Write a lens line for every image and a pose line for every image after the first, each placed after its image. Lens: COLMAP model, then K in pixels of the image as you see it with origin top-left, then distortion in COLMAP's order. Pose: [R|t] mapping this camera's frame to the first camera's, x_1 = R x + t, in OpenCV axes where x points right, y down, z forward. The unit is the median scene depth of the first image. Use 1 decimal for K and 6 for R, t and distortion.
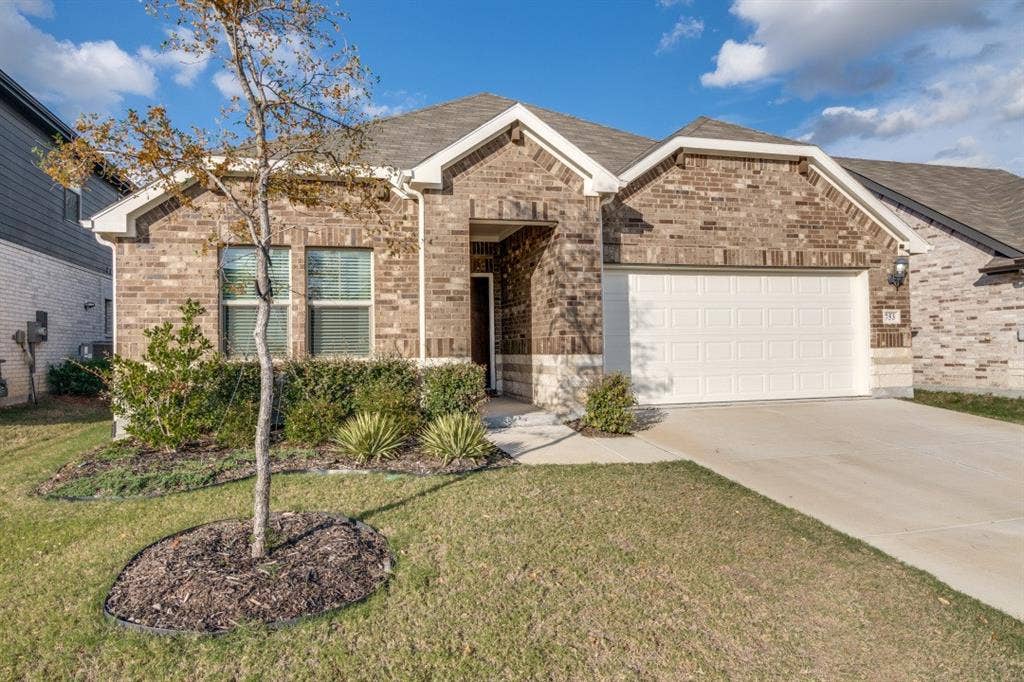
lens RADIAL K [[649.5, 0, 512.0], [0, 649.5, 341.0], [0, 0, 1]] dist [-0.002637, 0.000544]
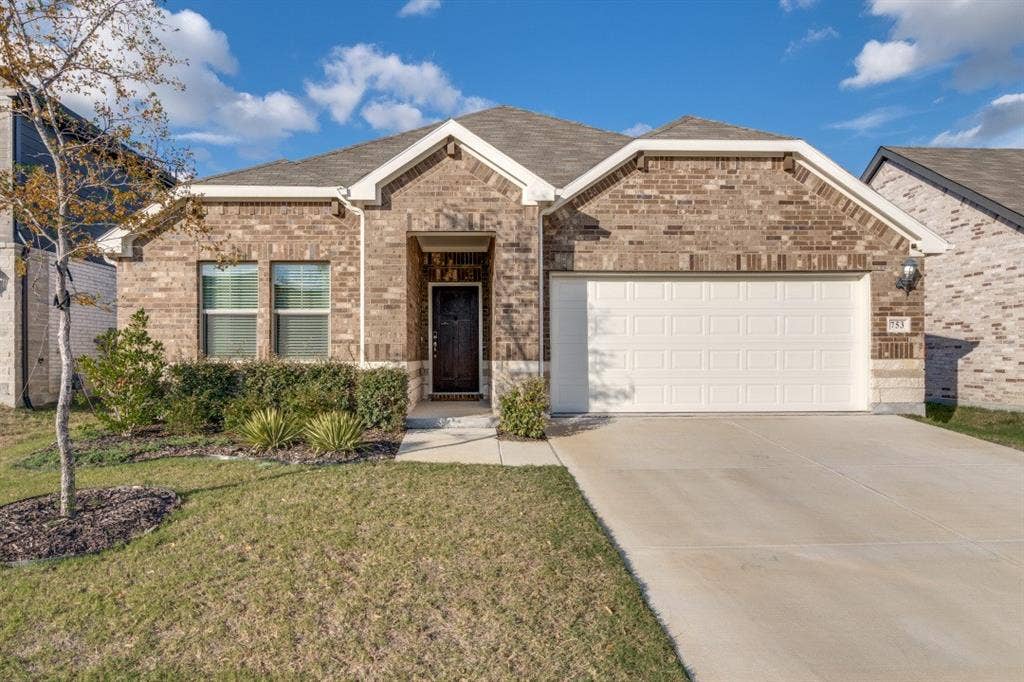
lens RADIAL K [[639.3, 0, 511.9], [0, 639.3, 367.5], [0, 0, 1]] dist [-0.006358, -0.002740]
pose [[0.972553, 0.017327, -0.232037, 0.297254], [-0.010385, 0.999462, 0.031108, 0.000125], [0.232452, -0.027845, 0.972209, 0.011407]]
